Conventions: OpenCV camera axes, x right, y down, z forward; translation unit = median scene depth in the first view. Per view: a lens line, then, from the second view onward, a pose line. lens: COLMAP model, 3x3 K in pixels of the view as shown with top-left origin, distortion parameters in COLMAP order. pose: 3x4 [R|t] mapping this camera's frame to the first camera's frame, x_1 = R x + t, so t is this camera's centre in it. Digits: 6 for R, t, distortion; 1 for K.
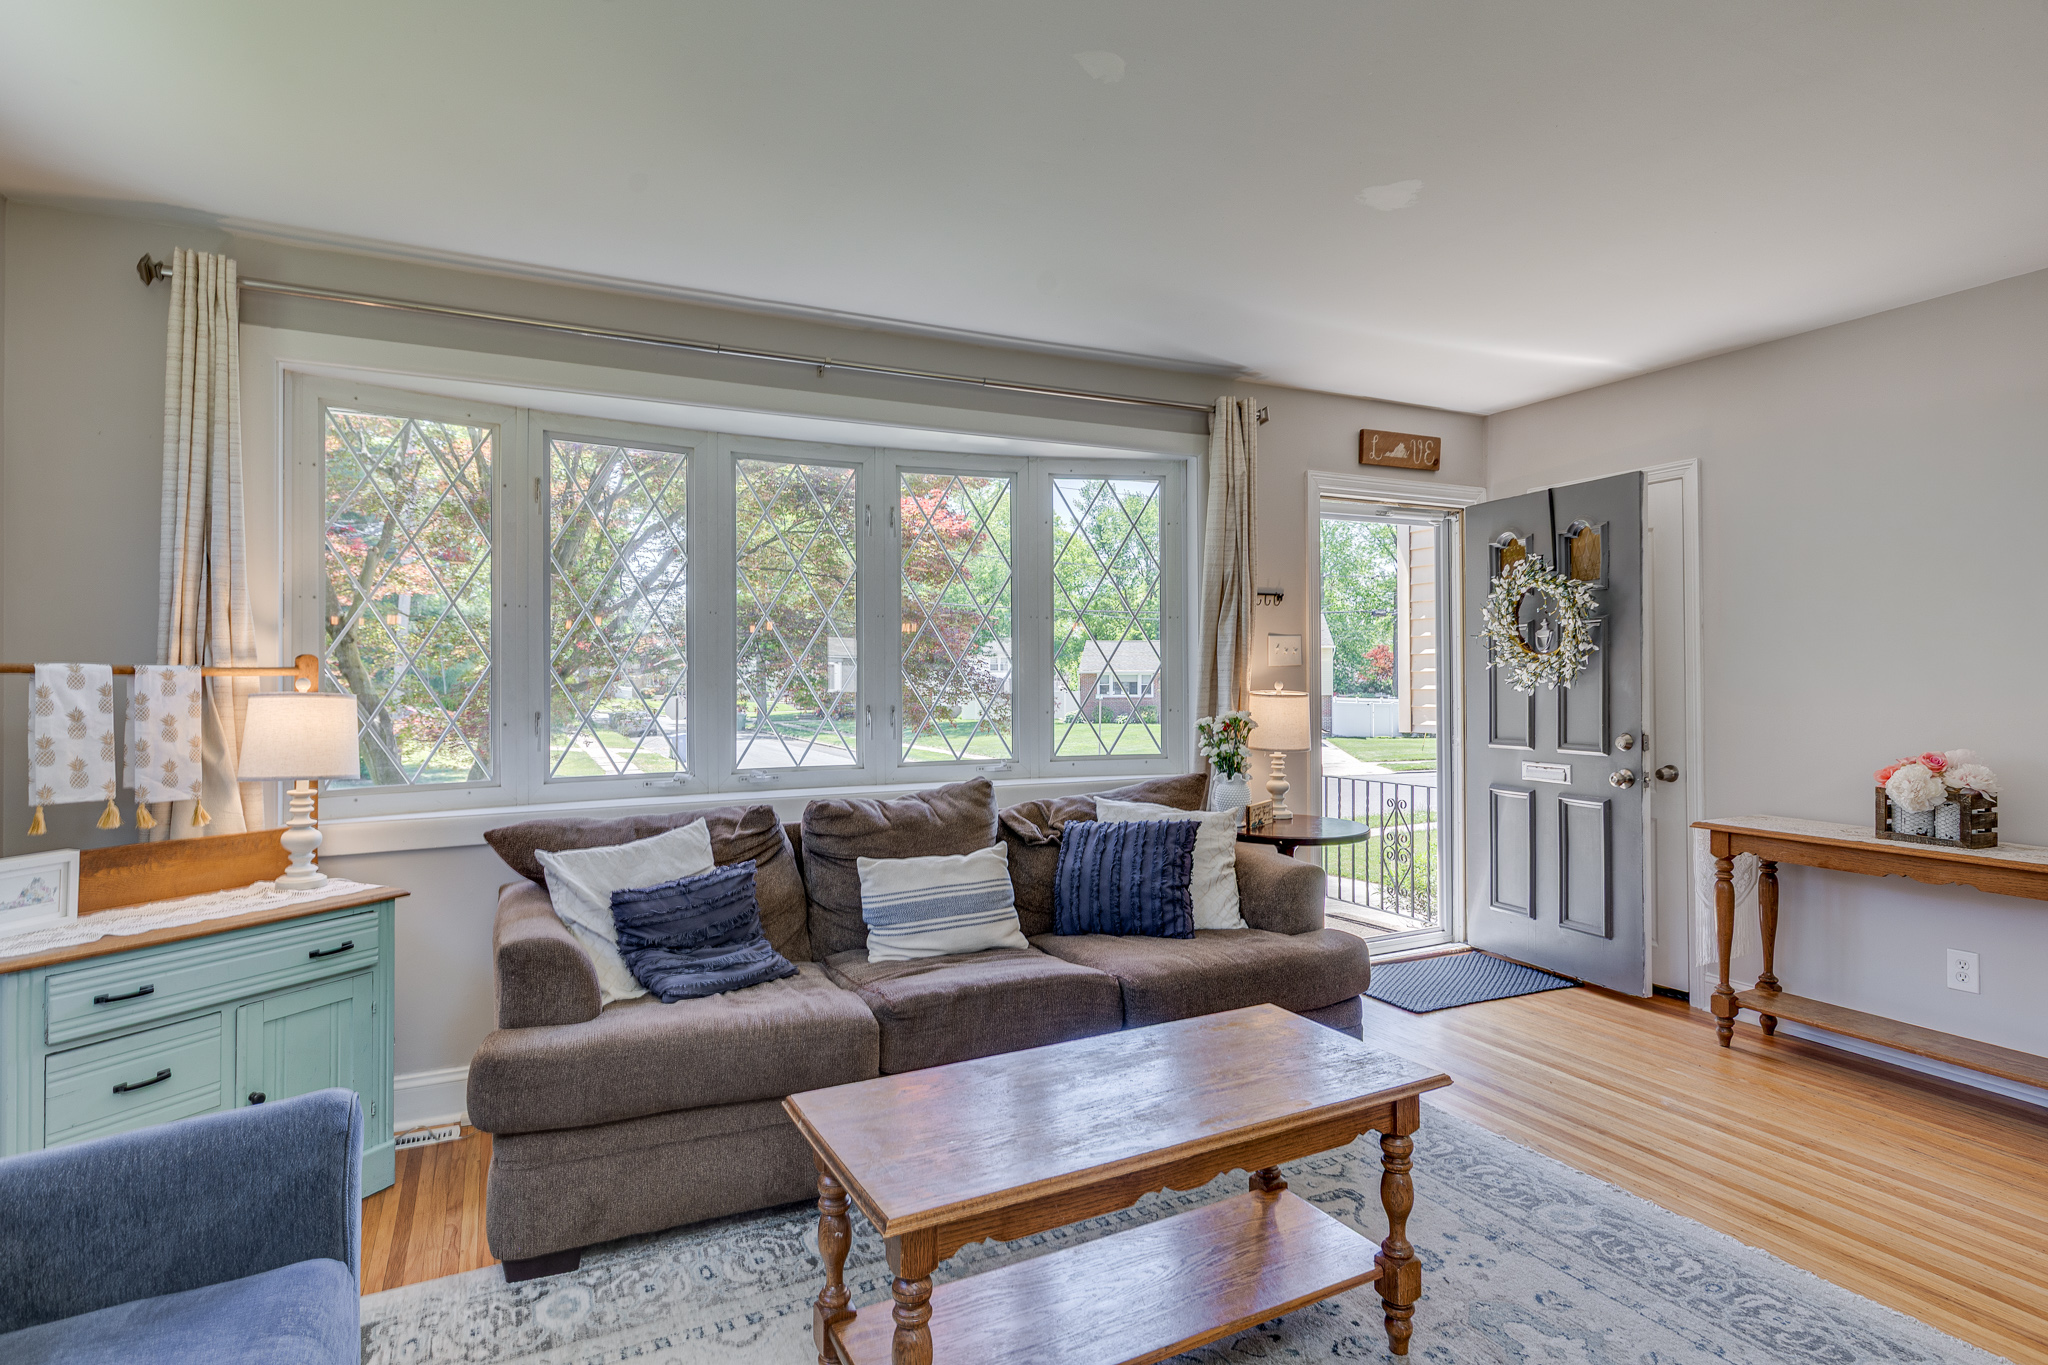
lens RADIAL K [[1064.6, 0, 1014.8], [0, 1064.6, 671.2], [0, 0, 1]] dist [0.001643, -0.000491]
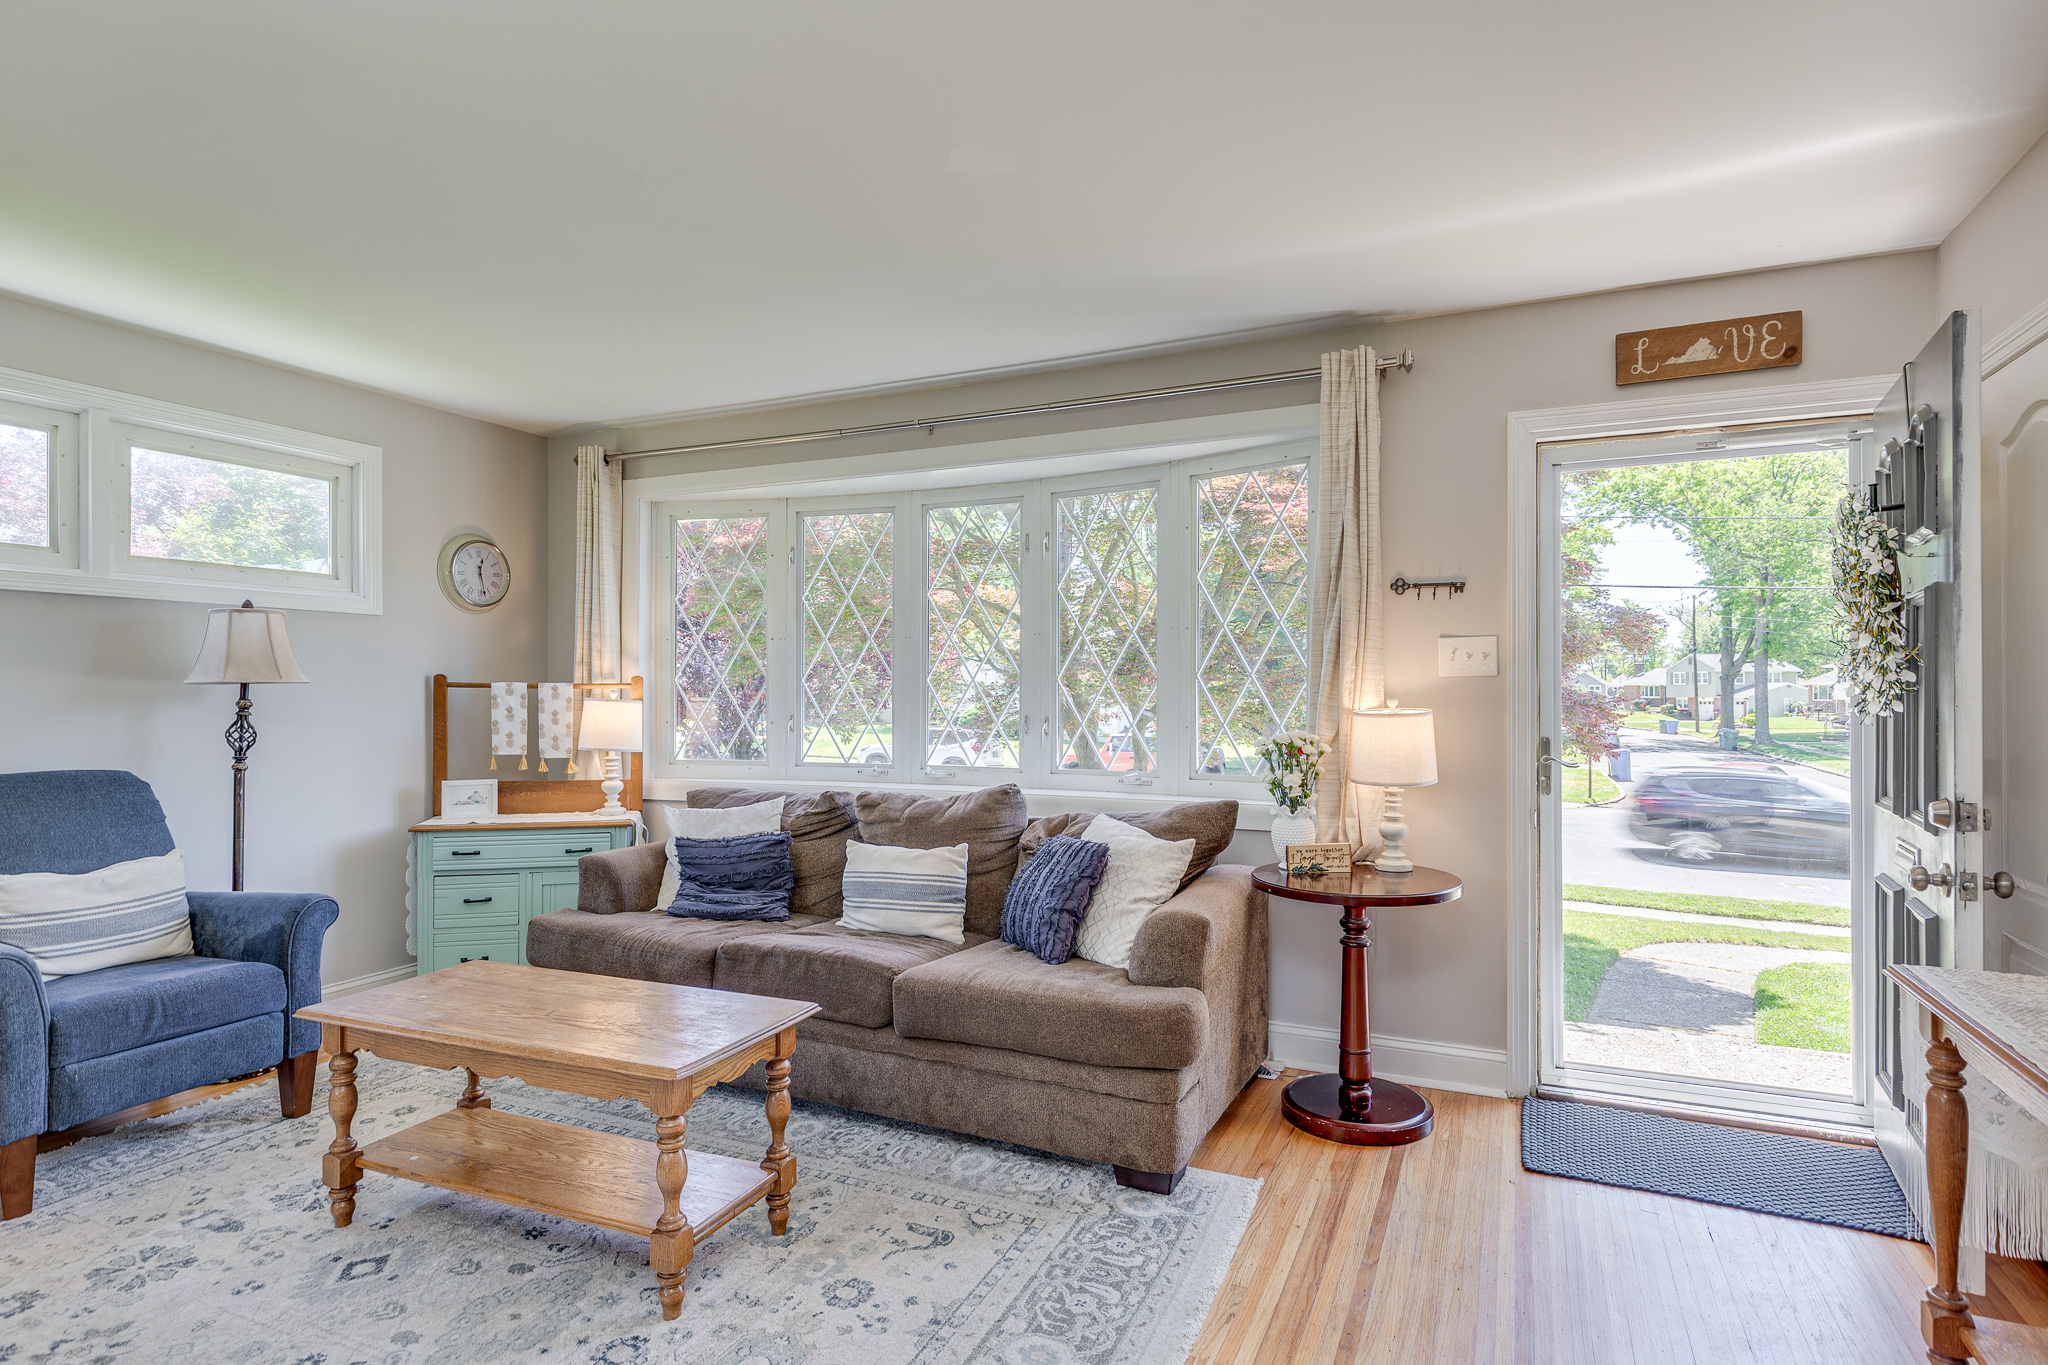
lens RADIAL K [[1064.6, 0, 1017.2], [0, 1064.6, 689.3], [0, 0, 1]] dist [0.001643, -0.000491]
pose [[0.635778, 0.003332, -0.771865, 0.911883], [0.003862, 0.999964, 0.007497, -0.004376], [0.771862, -0.007747, 0.635743, 0.378156]]
